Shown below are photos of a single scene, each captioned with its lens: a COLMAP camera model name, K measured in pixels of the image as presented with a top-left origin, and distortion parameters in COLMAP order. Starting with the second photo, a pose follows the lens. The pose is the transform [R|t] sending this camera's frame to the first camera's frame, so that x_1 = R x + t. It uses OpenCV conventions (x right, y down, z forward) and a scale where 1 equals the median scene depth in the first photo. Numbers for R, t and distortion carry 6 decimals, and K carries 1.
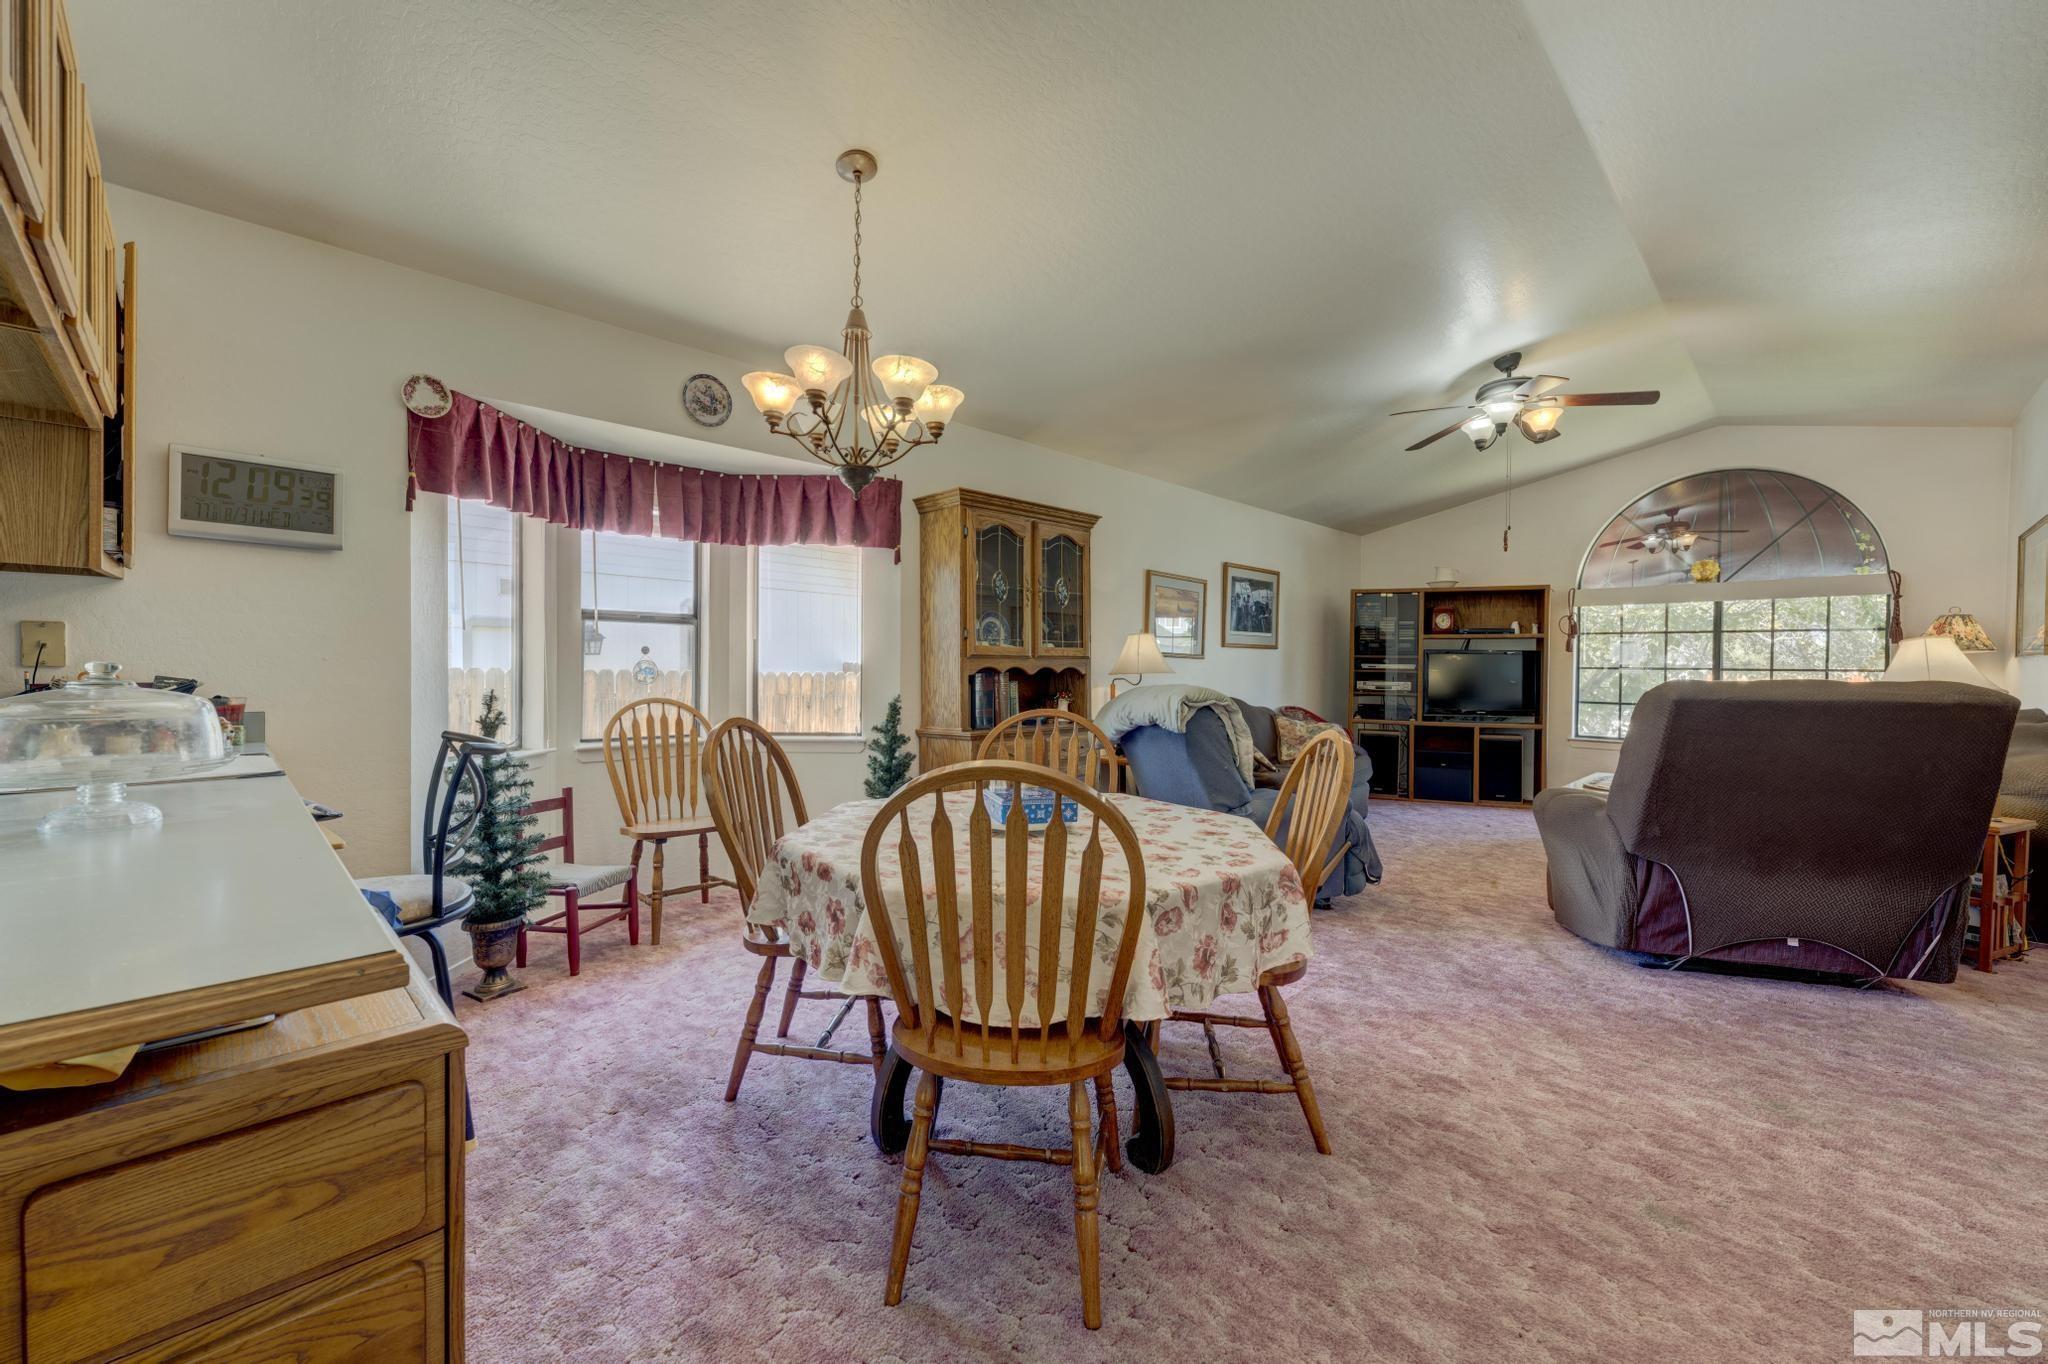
lens RADIAL K [[820.3, 0, 1015.9], [0, 820.3, 679.6], [0, 0, 1]] dist [-0.003472, -0.000168]
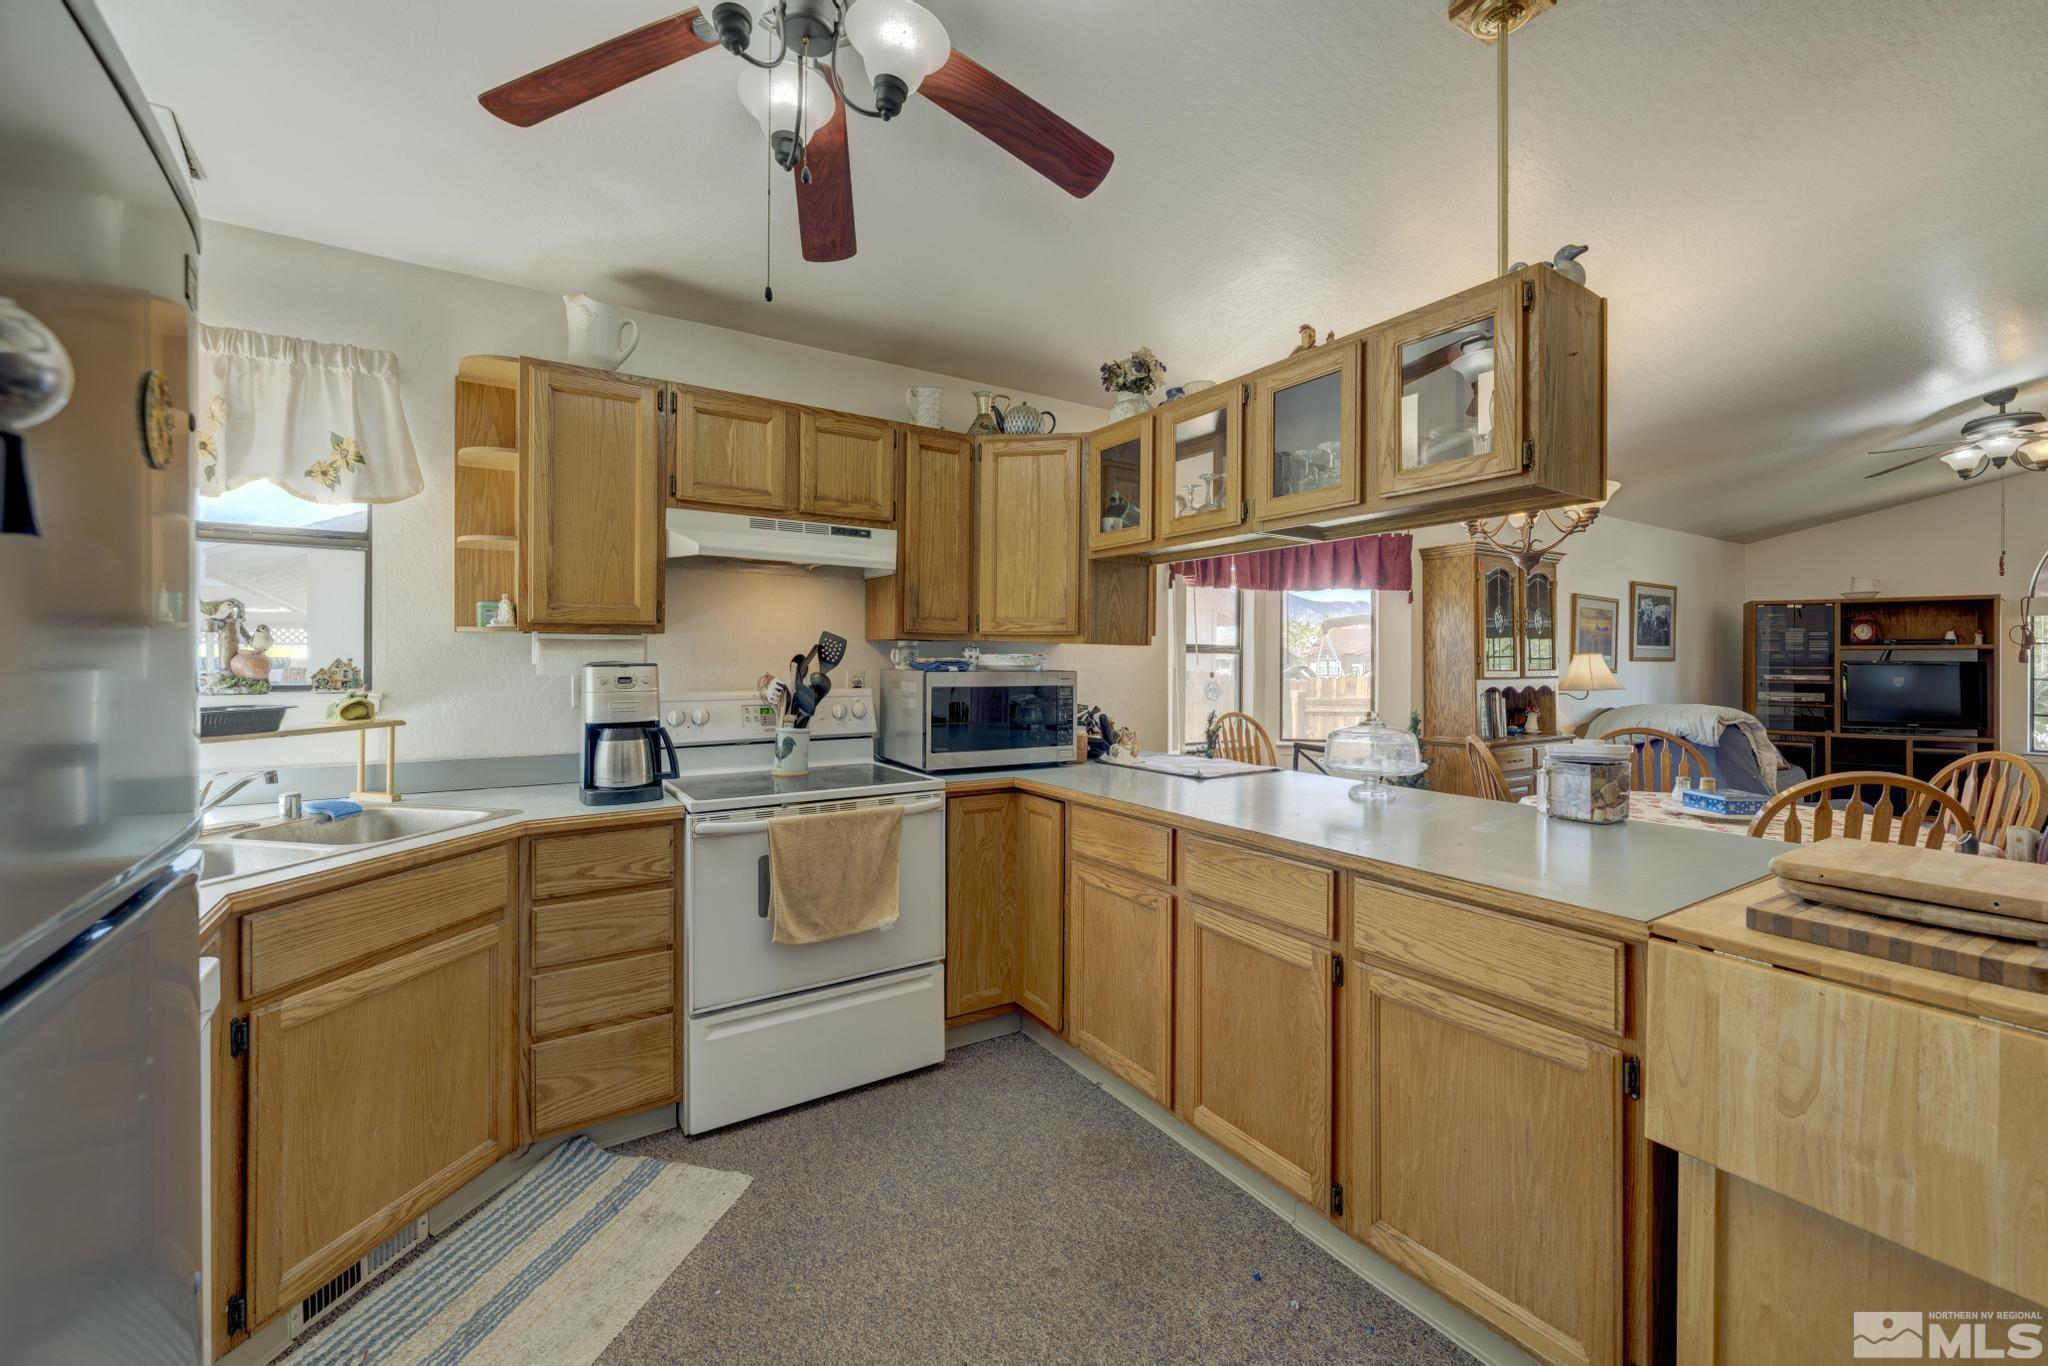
lens RADIAL K [[820.3, 0, 1017.4], [0, 820.3, 658.0], [0, 0, 1]] dist [-0.003472, -0.000168]
pose [[0.976298, -0.005419, -0.216364, -0.428152], [0.000720, 0.999762, -0.021790, -0.030663], [0.216431, 0.021118, 0.976070, -0.305027]]
